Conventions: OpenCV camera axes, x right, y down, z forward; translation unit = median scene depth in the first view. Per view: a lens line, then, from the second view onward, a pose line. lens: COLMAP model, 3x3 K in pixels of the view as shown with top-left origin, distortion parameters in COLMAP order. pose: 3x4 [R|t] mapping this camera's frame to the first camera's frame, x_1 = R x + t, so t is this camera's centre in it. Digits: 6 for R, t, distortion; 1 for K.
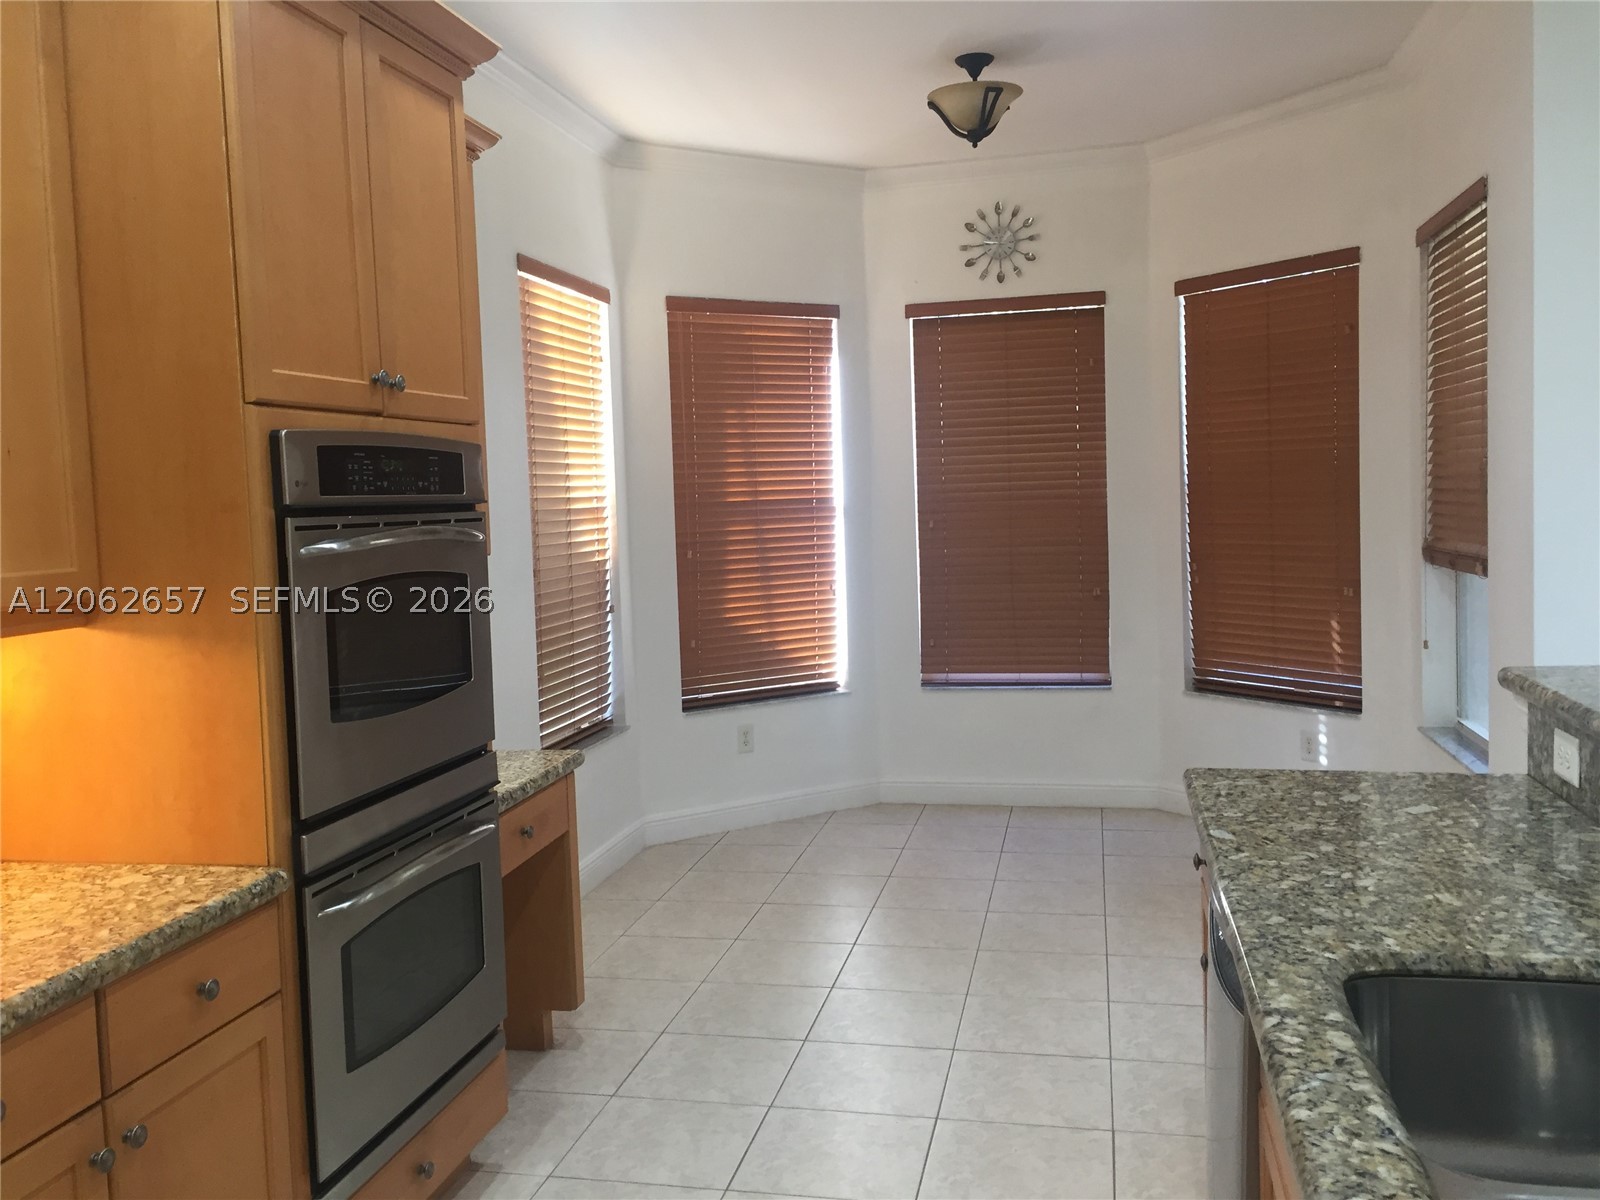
lens RADIAL K [[1377.5, 0, 795.5], [0, 1377.5, 585.8], [0, 0, 1]] dist [0.079838, -0.101847]
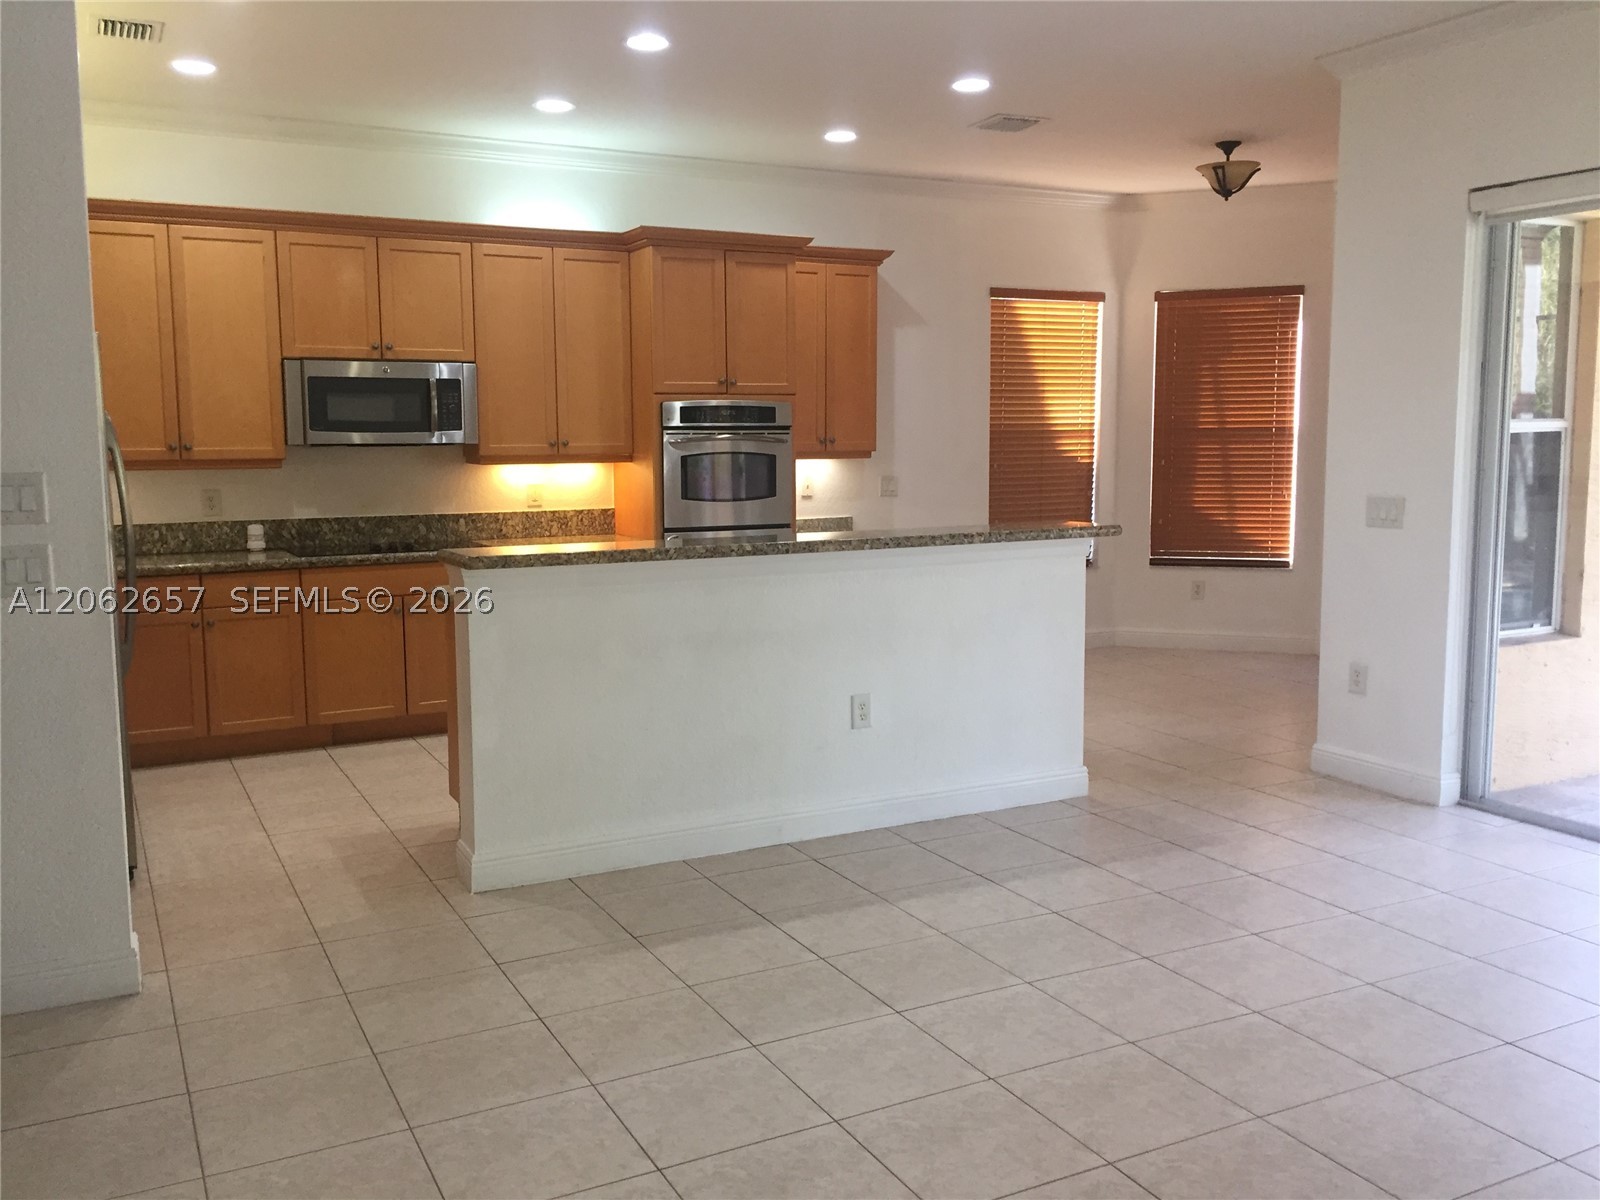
lens RADIAL K [[1377.5, 0, 799.1], [0, 1377.5, 590.3], [0, 0, 1]] dist [0.079838, -0.101847]
pose [[0.645619, 0.115074, -0.754940, 1.040440], [-0.065088, 0.993276, 0.095740, -0.003651], [0.760881, -0.012674, 0.648768, -0.370600]]
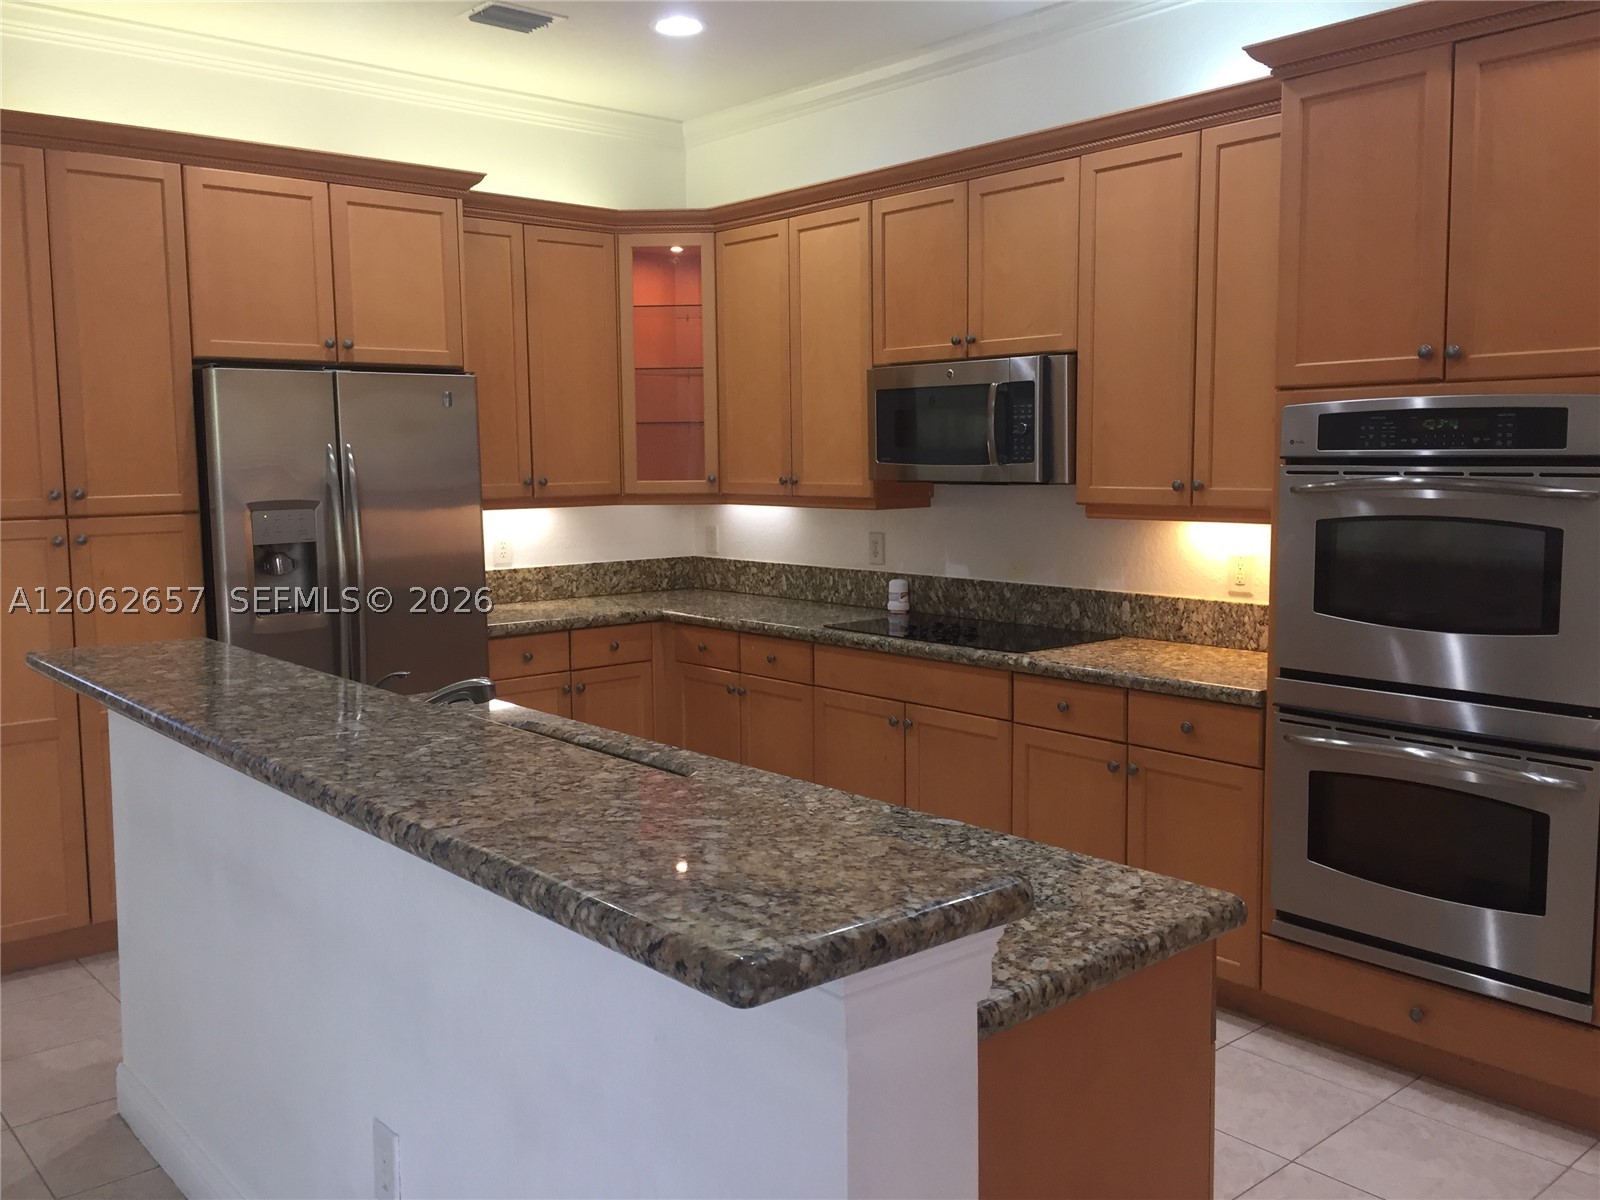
lens RADIAL K [[1377.5, 0, 800.8], [0, 1377.5, 576.2], [0, 0, 1]] dist [0.079838, -0.101847]
pose [[-0.596570, 0.114060, -0.794415, 0.536864], [-0.022813, 0.987040, 0.158848, -0.073372], [0.802237, 0.112887, -0.586236, 0.691220]]
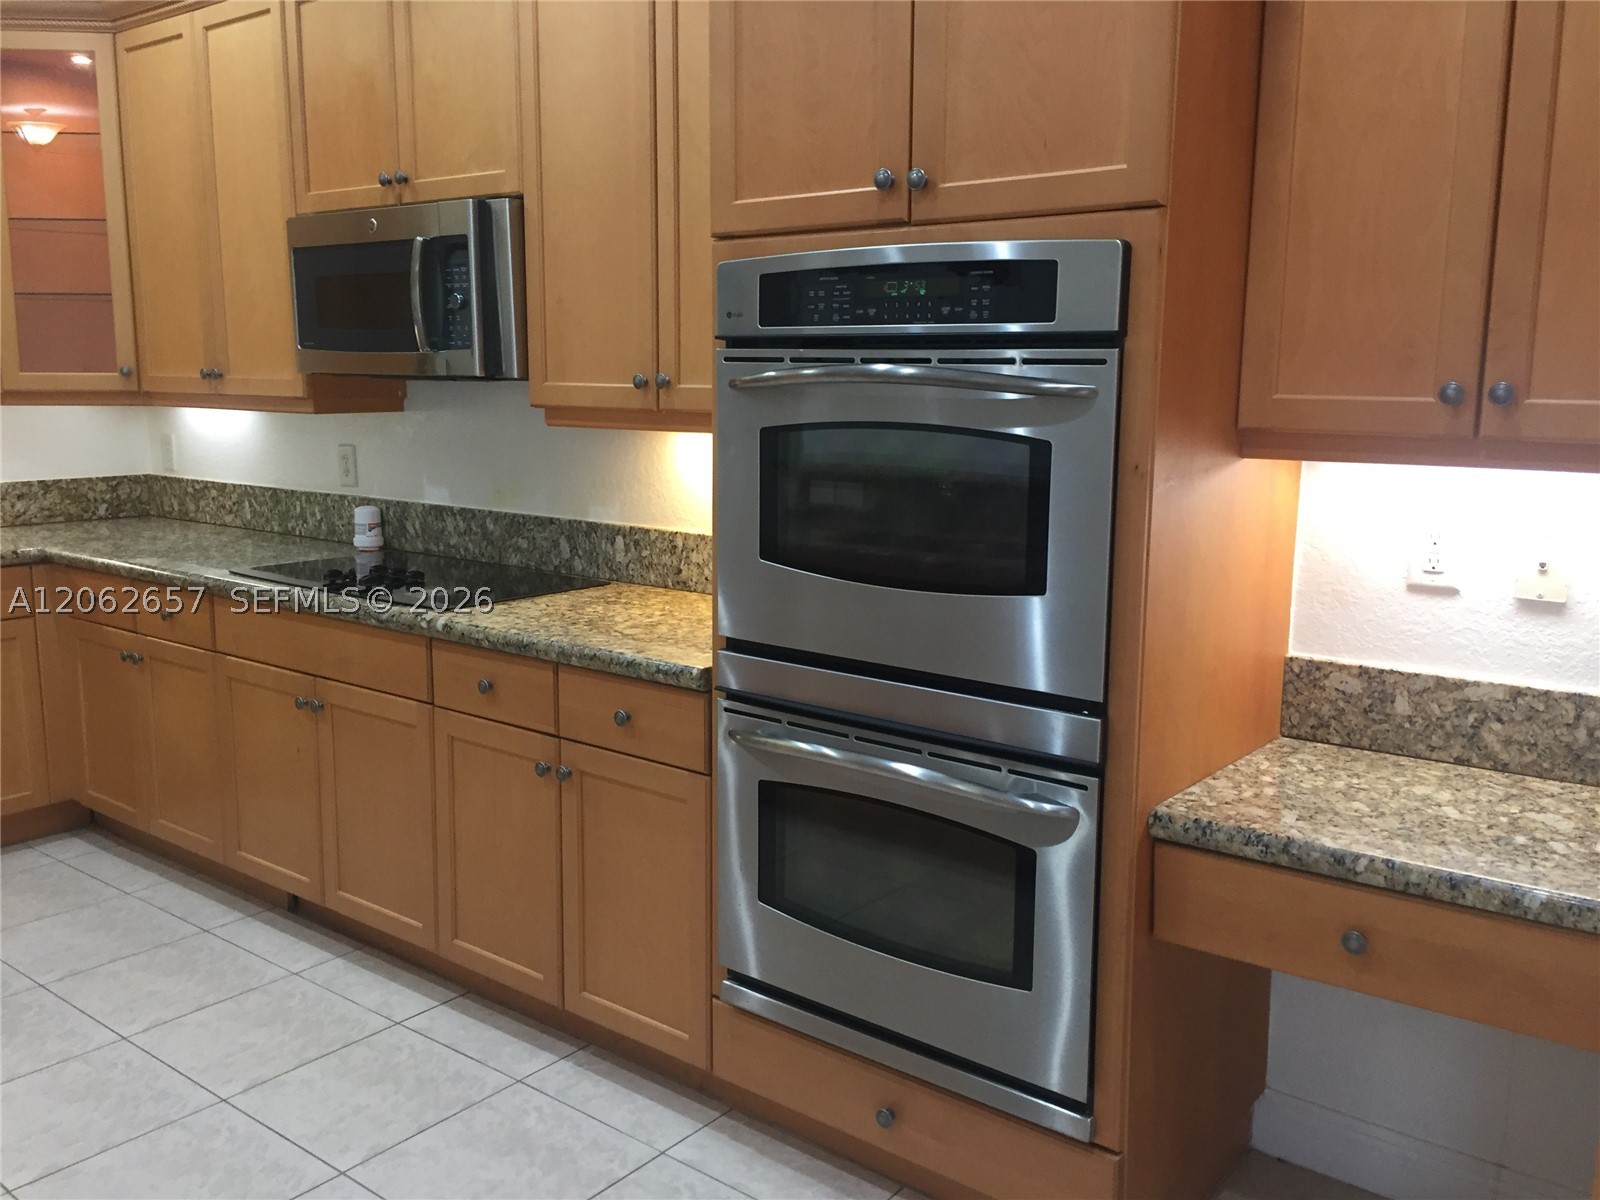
lens RADIAL K [[1377.5, 0, 796.4], [0, 1377.5, 577.9], [0, 0, 1]] dist [0.079838, -0.101847]
pose [[-0.446329, 0.171075, -0.878364, 0.256415], [-0.047594, 0.975629, 0.214203, -0.049525], [0.893603, 0.137410, -0.427309, 0.711487]]
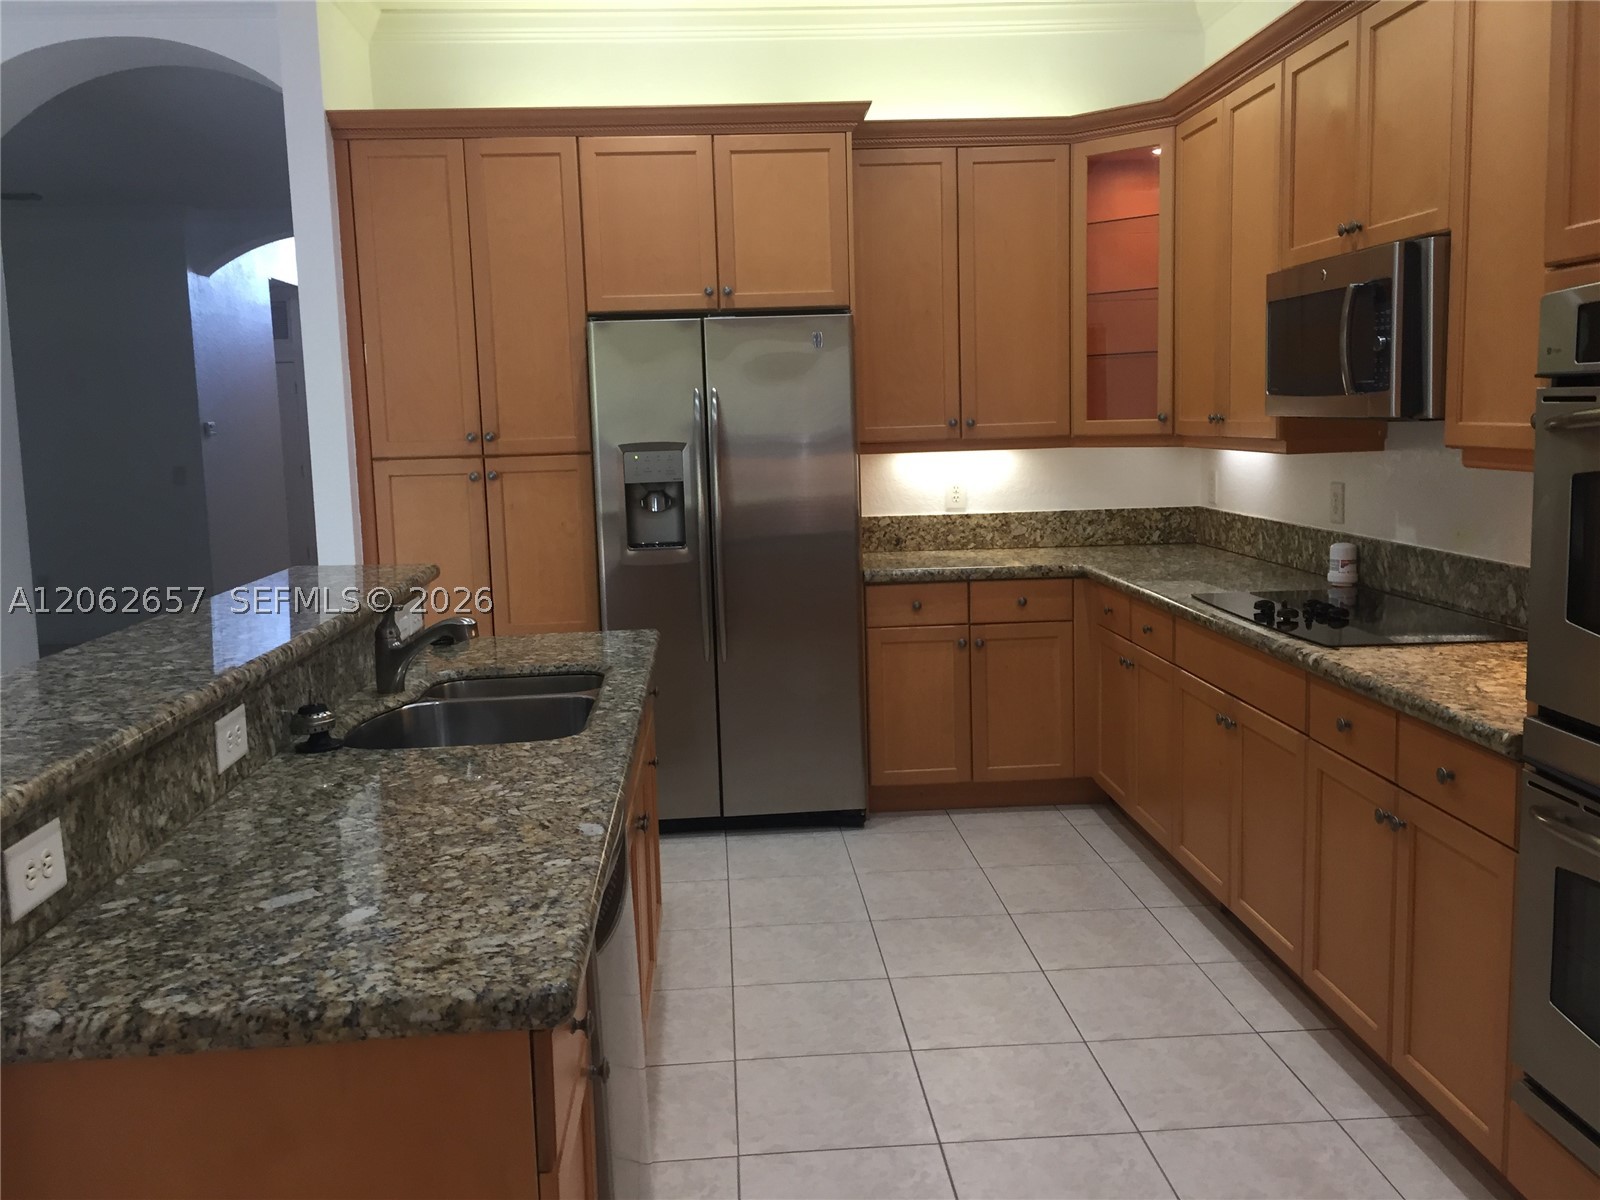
lens RADIAL K [[1377.5, 0, 793.1], [0, 1377.5, 576.3], [0, 0, 1]] dist [0.079838, -0.101847]
pose [[-0.960527, 0.094619, -0.261603, 0.183482], [0.044073, 0.980262, 0.192728, -0.060651], [0.274675, 0.173591, -0.945738, 0.839396]]
